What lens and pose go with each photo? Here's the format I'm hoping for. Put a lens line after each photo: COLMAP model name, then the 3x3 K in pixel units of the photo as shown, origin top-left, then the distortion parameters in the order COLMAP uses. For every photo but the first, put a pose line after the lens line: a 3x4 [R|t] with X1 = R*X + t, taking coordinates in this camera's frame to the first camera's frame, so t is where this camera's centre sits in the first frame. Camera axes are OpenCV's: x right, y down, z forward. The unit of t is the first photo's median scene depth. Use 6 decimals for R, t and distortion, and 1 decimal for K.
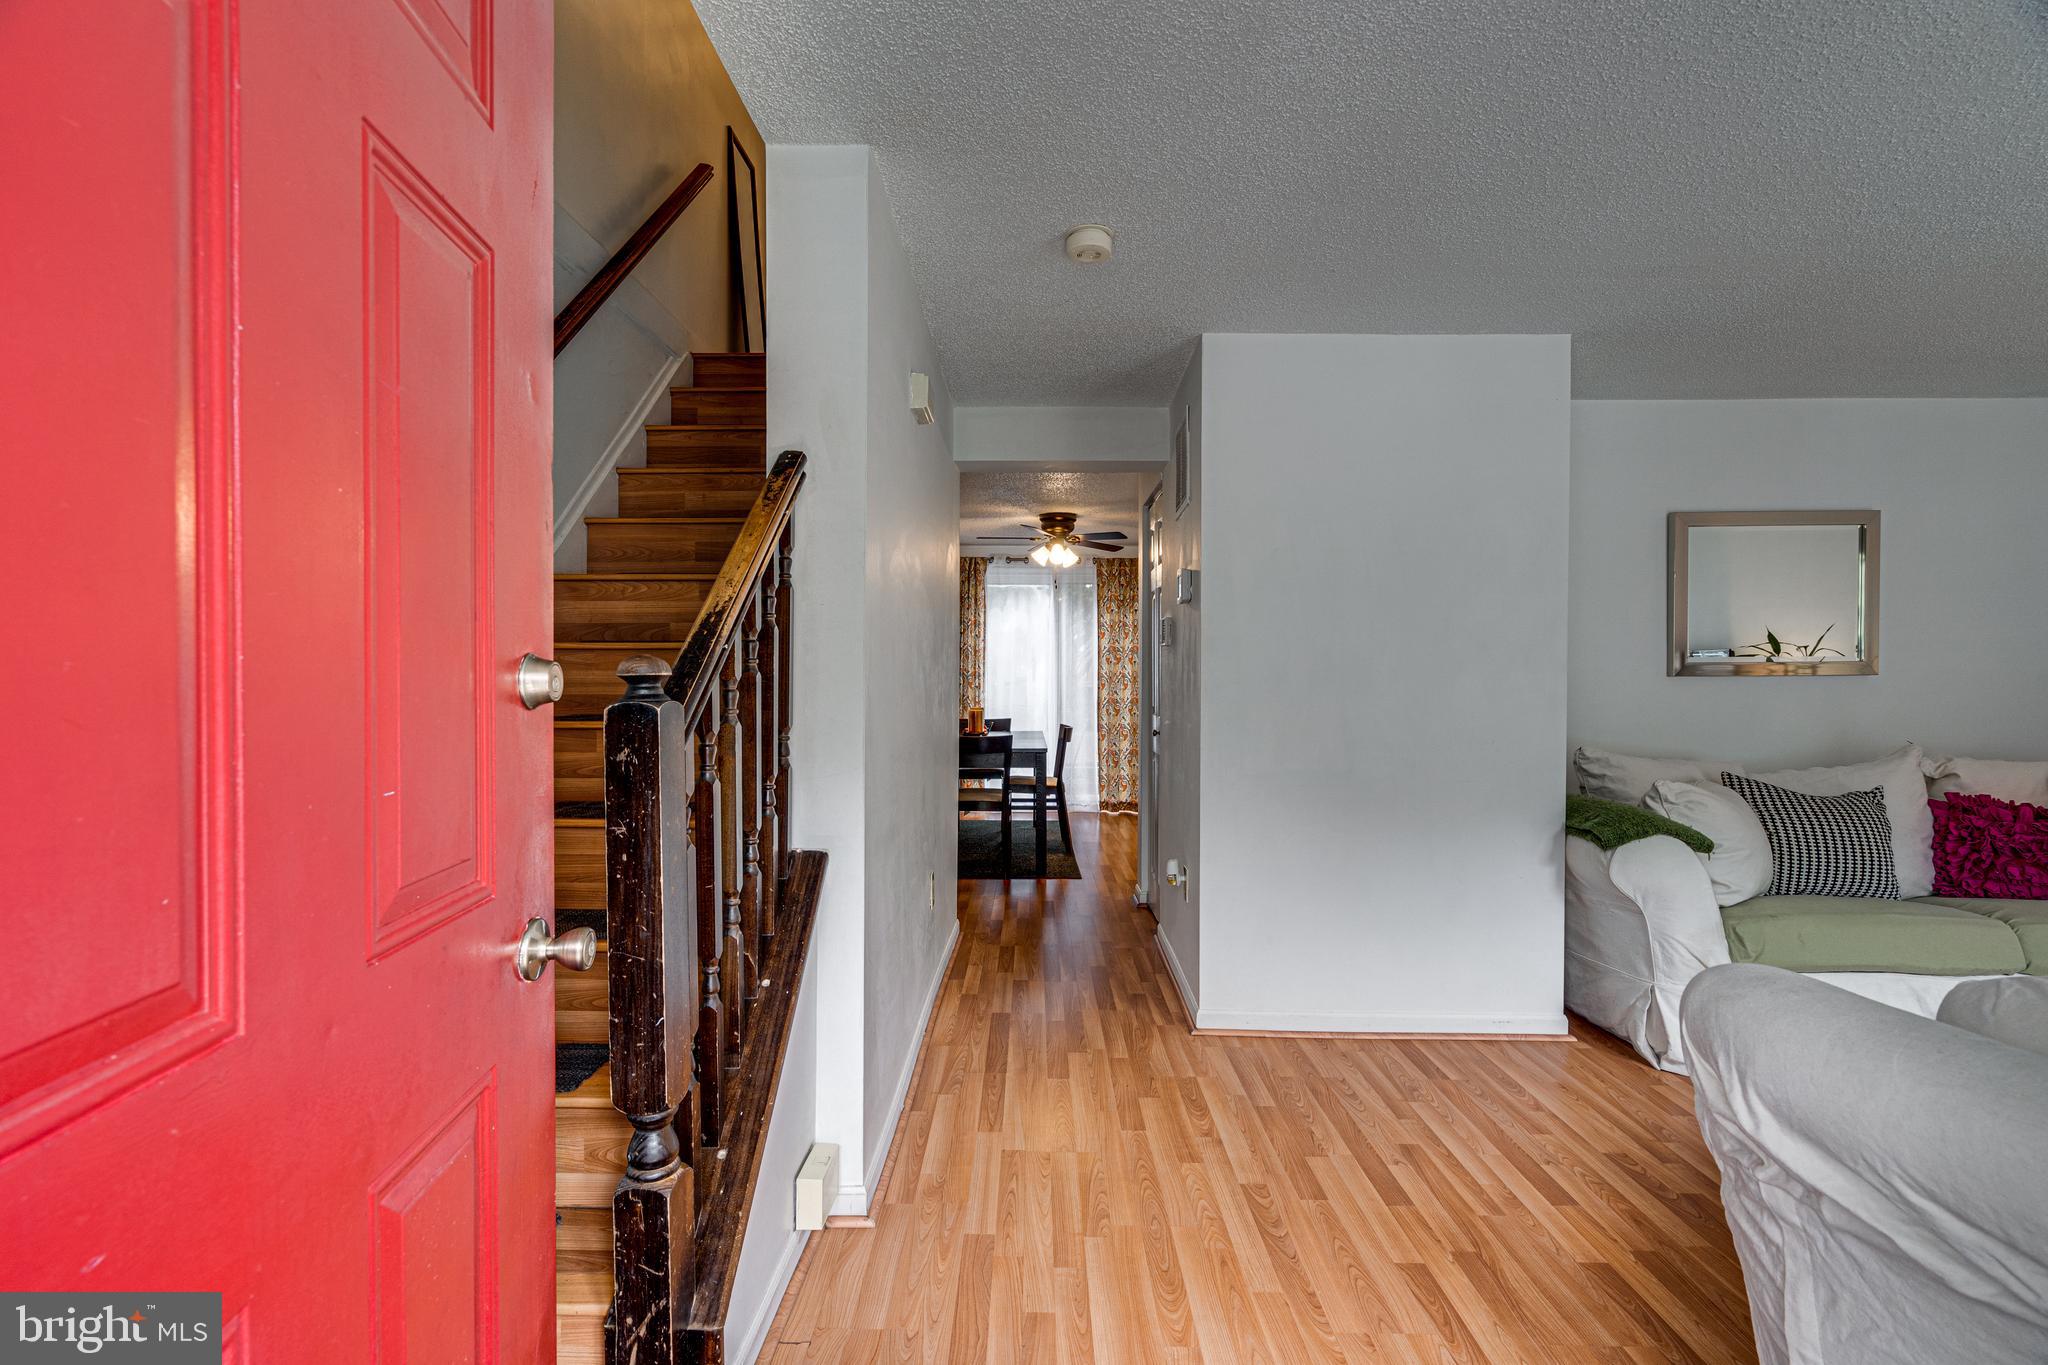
lens RADIAL K [[936.3, 0, 1011.3], [0, 936.3, 681.2], [0, 0, 1]] dist [-0.003127, 0.002024]
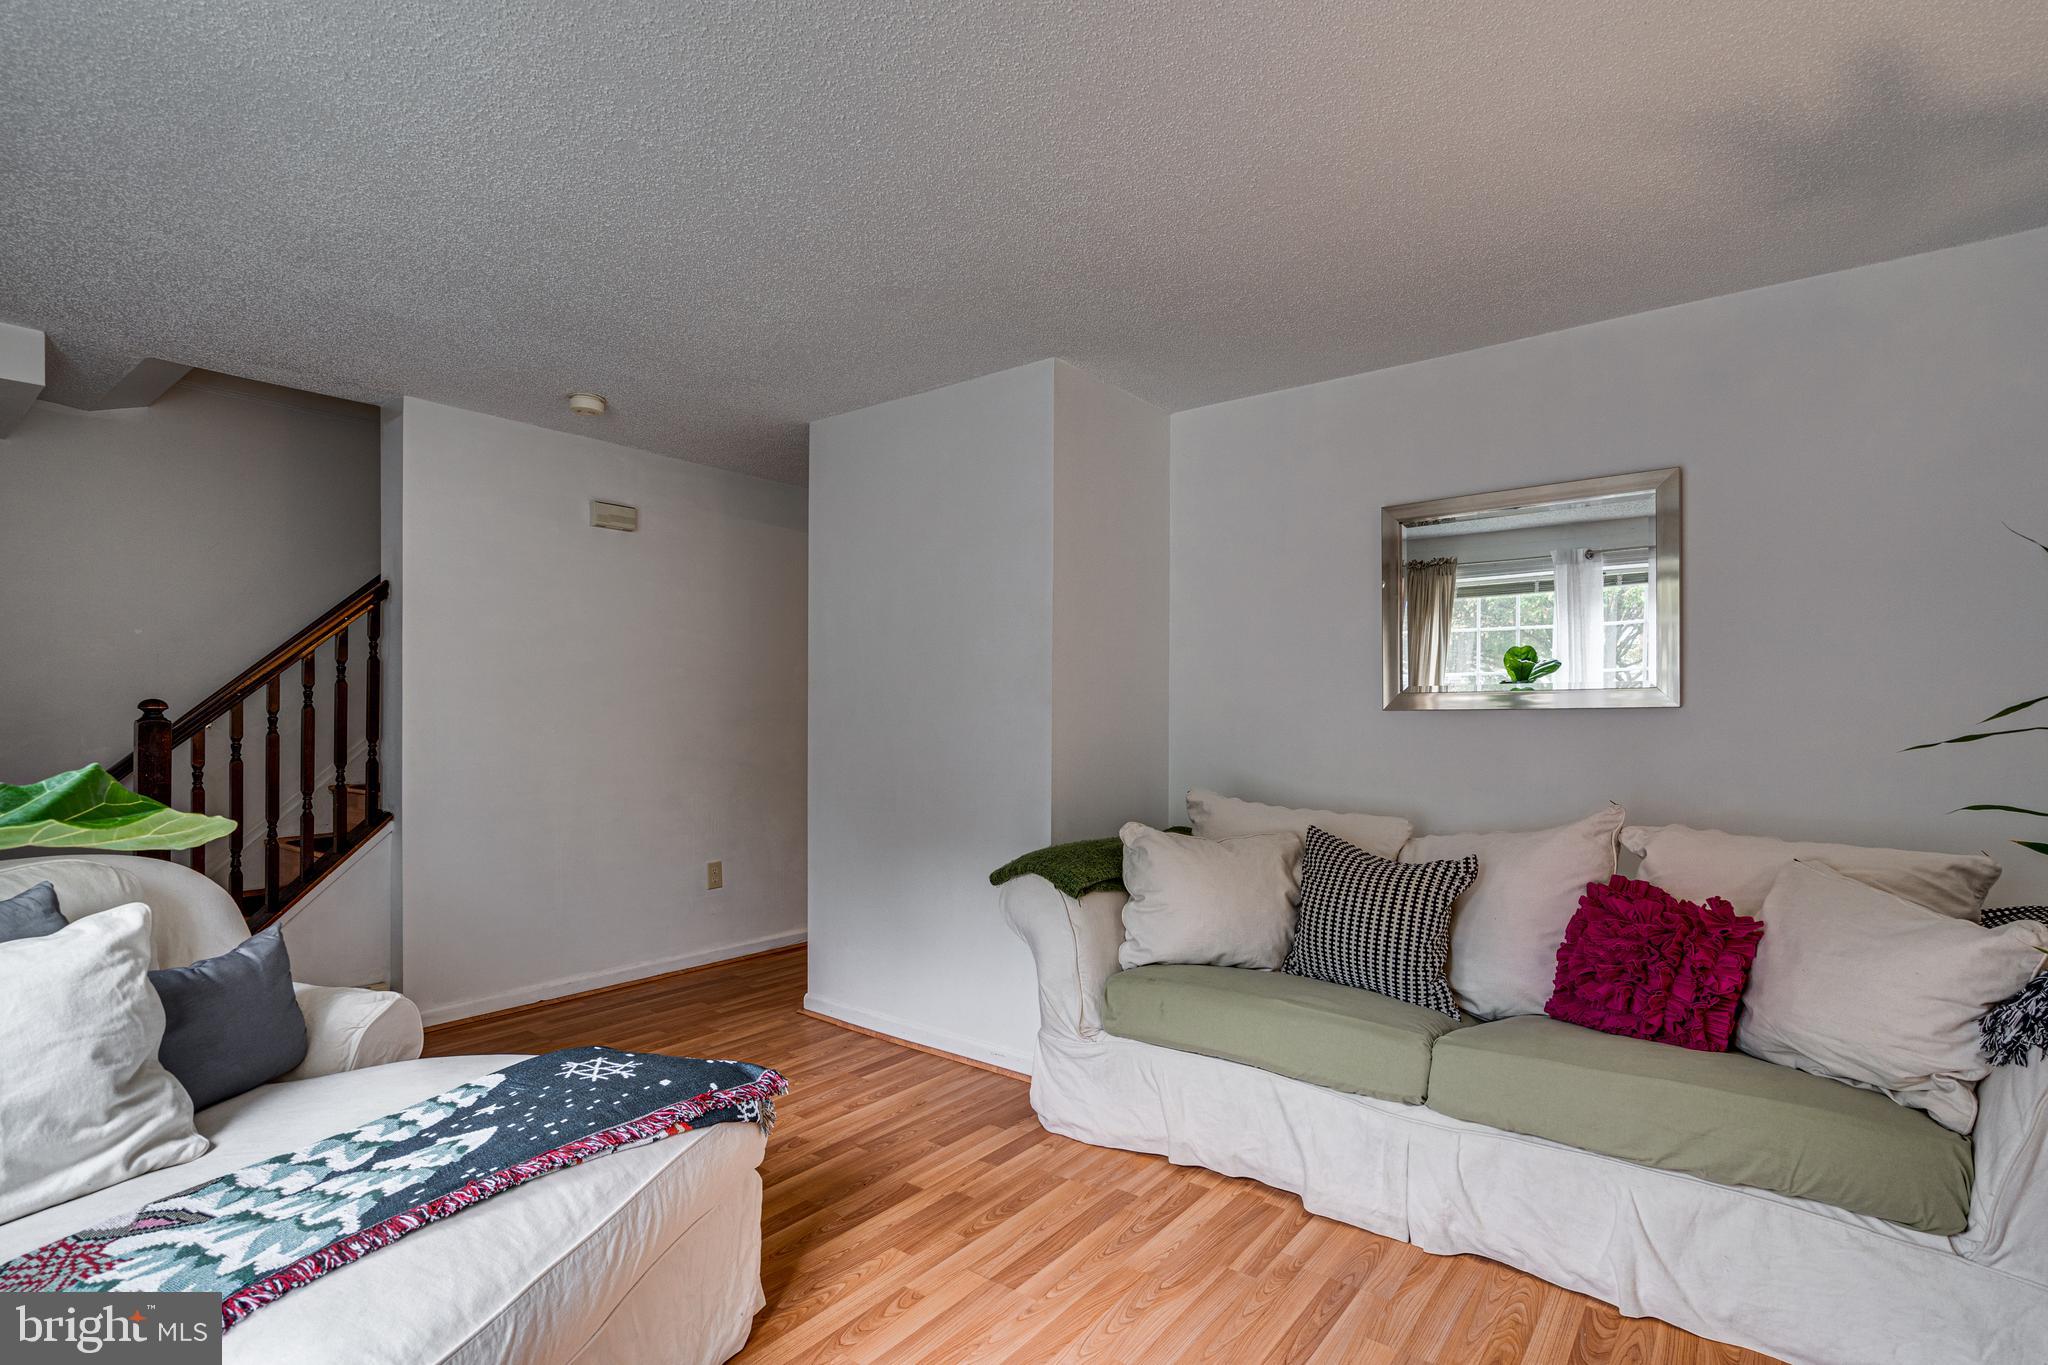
lens RADIAL K [[988.3, 0, 1022.7], [0, 988.3, 716.2], [0, 0, 1]] dist [0.001557, -0.001534]
pose [[0.797714, -0.001796, -0.603034, 1.192796], [-0.002933, 0.999972, -0.006858, 0.009427], [0.603029, 0.007240, 0.797686, 0.170160]]
